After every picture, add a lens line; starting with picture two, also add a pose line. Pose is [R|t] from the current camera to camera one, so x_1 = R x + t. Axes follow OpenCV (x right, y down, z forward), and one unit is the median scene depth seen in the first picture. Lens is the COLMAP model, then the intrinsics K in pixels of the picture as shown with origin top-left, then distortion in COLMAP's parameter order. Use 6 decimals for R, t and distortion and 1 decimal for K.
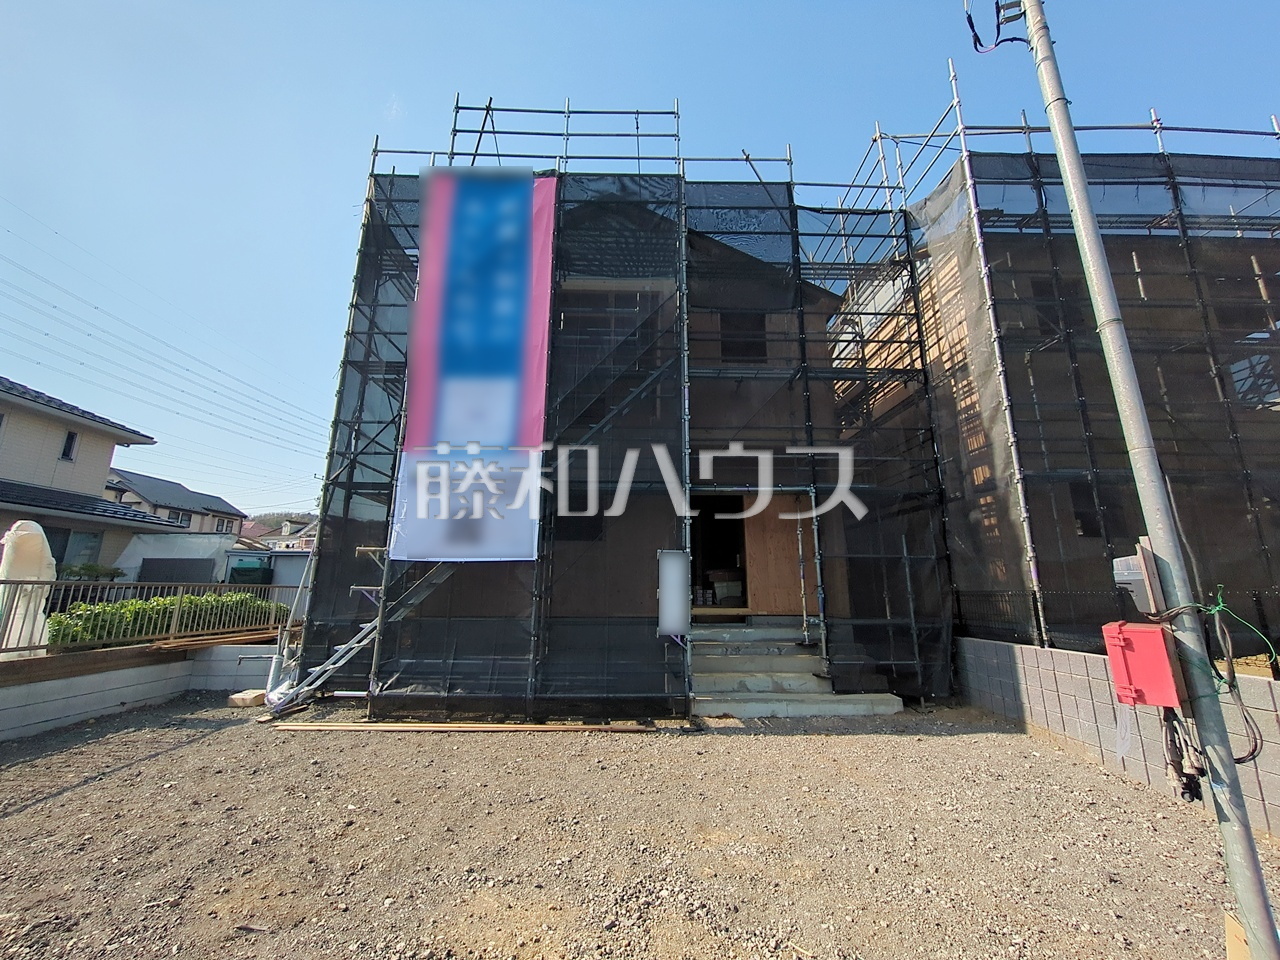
lens RADIAL K [[504.3, 0, 641.8], [0, 504.3, 476.3], [0, 0, 1]] dist [0.001607, 0.000376]
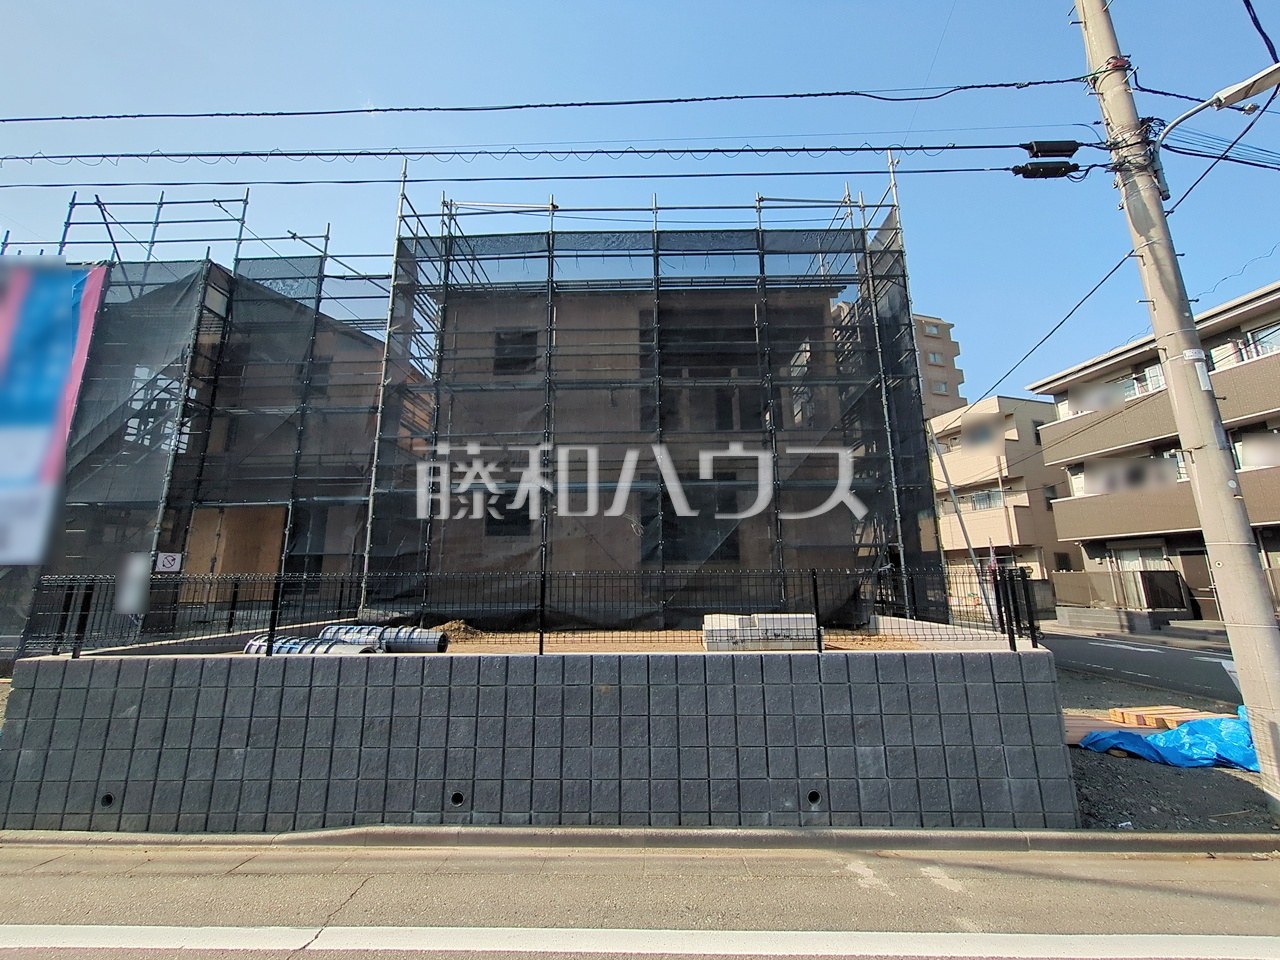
lens RADIAL K [[504.3, 0, 641.8], [0, 504.3, 476.3], [0, 0, 1]] dist [0.001607, 0.000376]
pose [[0.998881, -0.023061, -0.041298, 1.314907], [0.023935, 0.999497, 0.020806, -0.048978], [0.040798, -0.021771, 0.998930, -0.267037]]
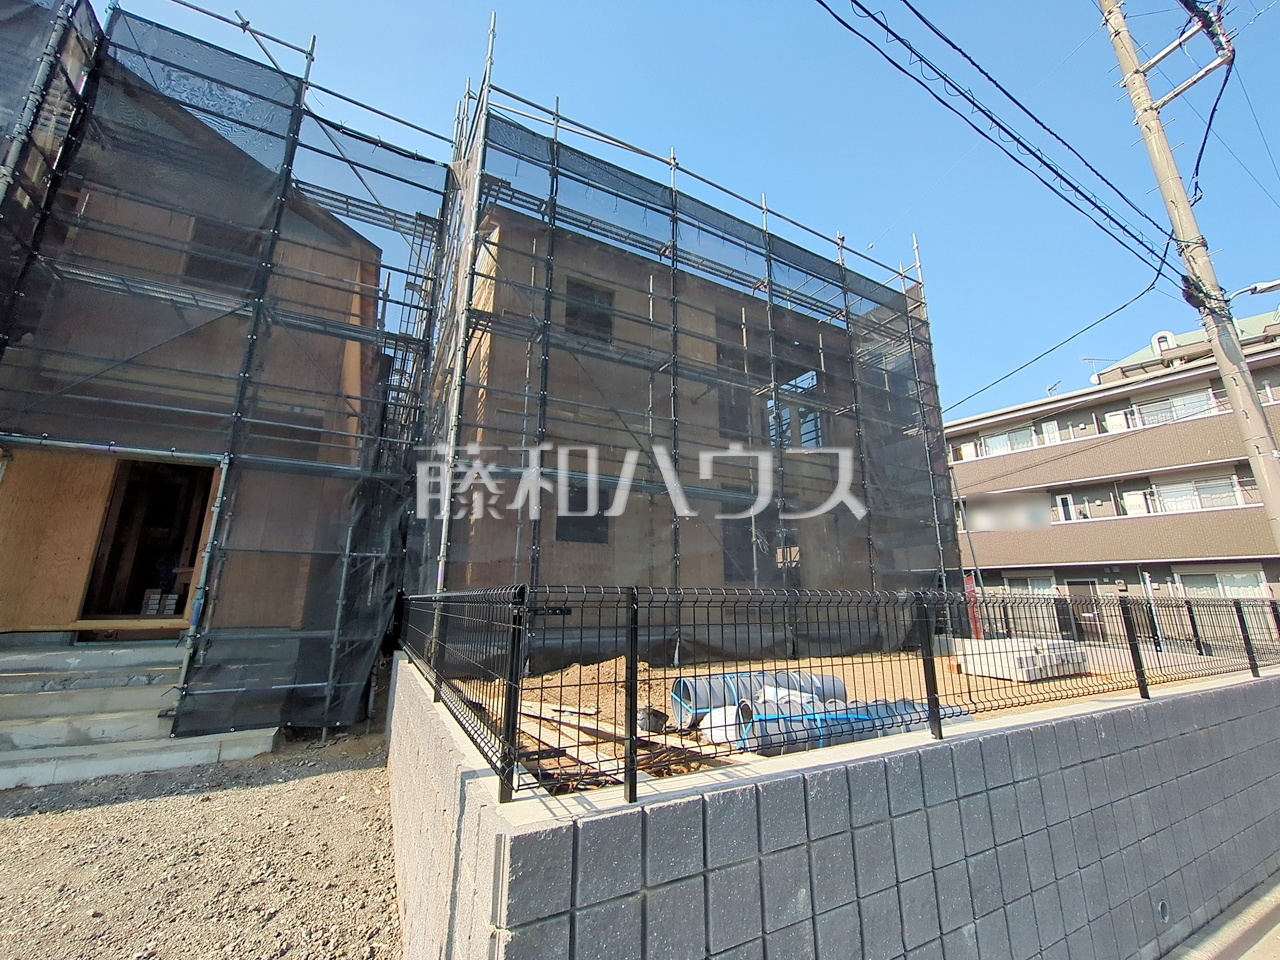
lens RADIAL K [[501.9, 0, 639.3], [0, 501.9, 477.7], [0, 0, 1]] dist [0.000897, 0.000113]
pose [[0.895437, 0.104321, 0.432794, 0.576171], [-0.099718, 0.994455, -0.033390, 0.016460], [-0.433877, -0.013259, 0.900874, 0.060842]]
